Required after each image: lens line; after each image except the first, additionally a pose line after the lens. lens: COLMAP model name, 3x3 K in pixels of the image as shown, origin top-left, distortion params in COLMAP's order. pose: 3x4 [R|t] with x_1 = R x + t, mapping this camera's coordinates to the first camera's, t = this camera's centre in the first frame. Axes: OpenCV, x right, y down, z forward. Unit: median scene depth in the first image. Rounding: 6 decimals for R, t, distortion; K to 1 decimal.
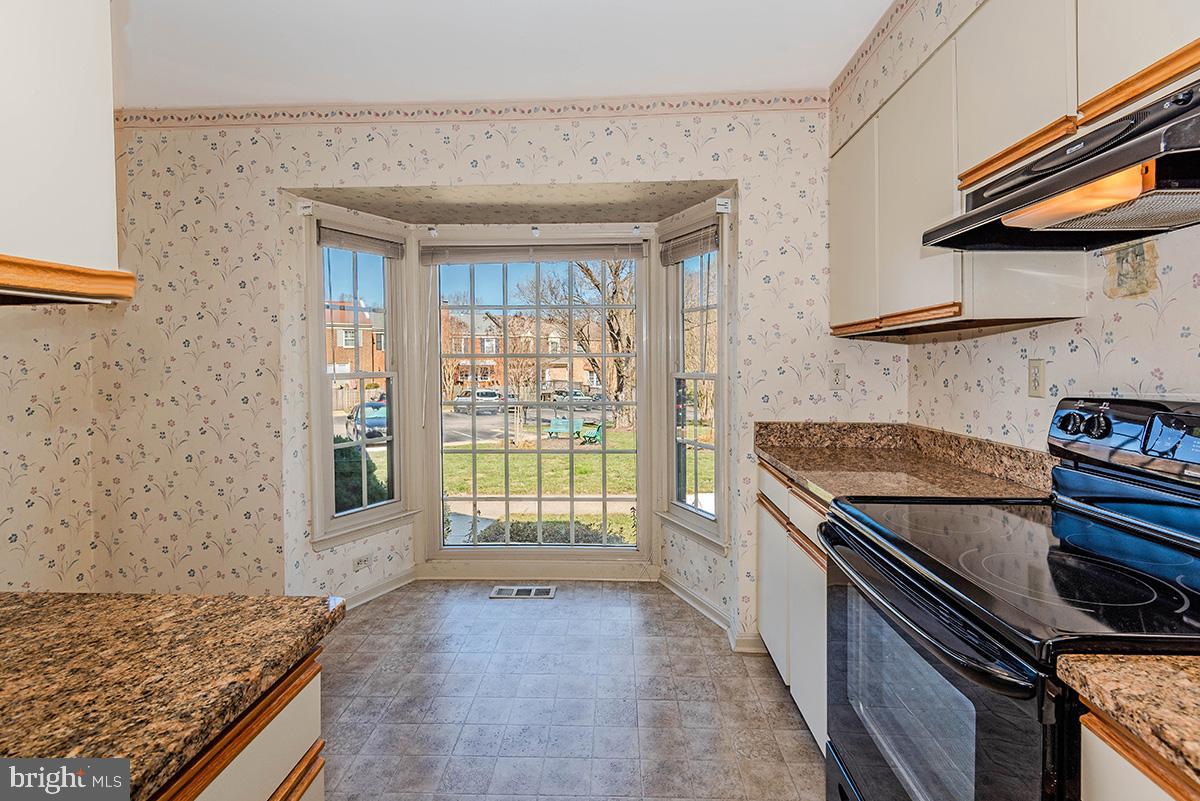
lens RADIAL K [[537.3, 0, 604.6], [0, 537.3, 370.9], [0, 0, 1]] dist [0.000598, -0.004393]
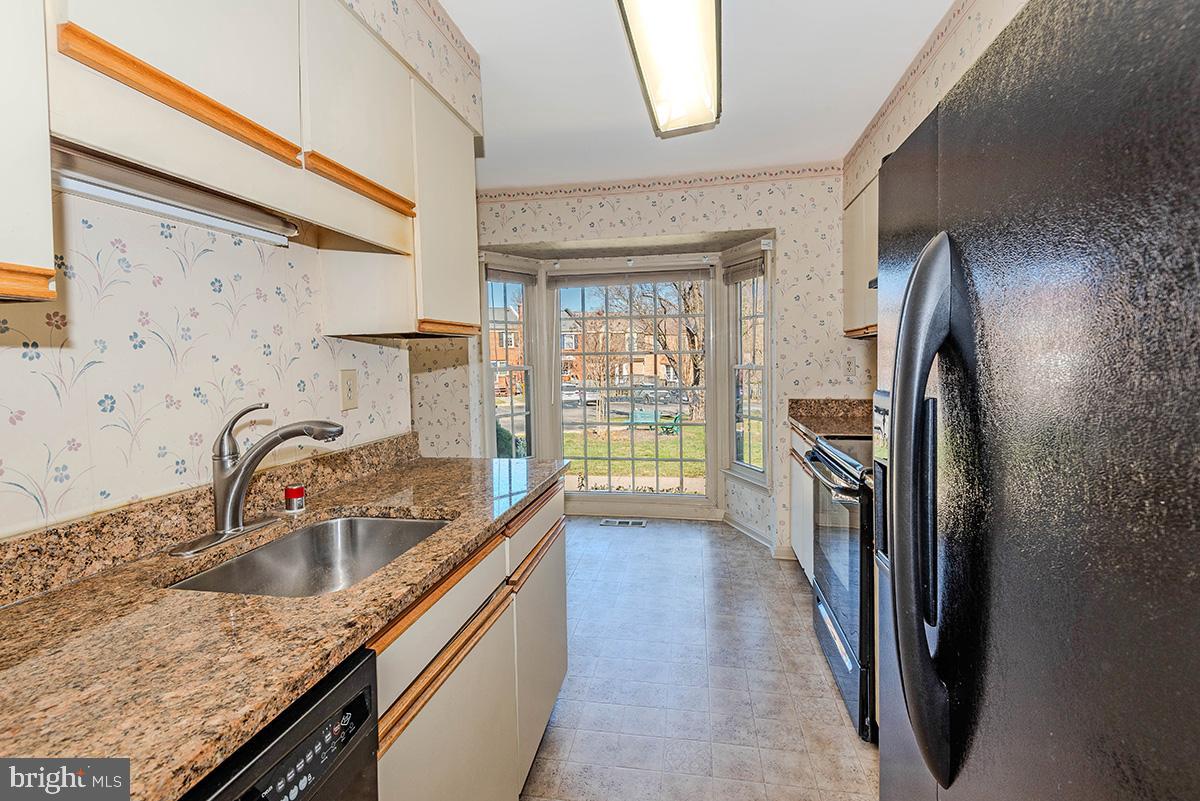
lens RADIAL K [[550.3, 0, 600.3], [0, 550.3, 378.6], [0, 0, 1]] dist [0.001074, -0.000091]
pose [[0.989358, -0.004707, -0.145423, -0.000745], [0.008178, 0.999696, 0.023279, 0.002968], [0.145269, -0.024221, 0.989096, -0.453844]]
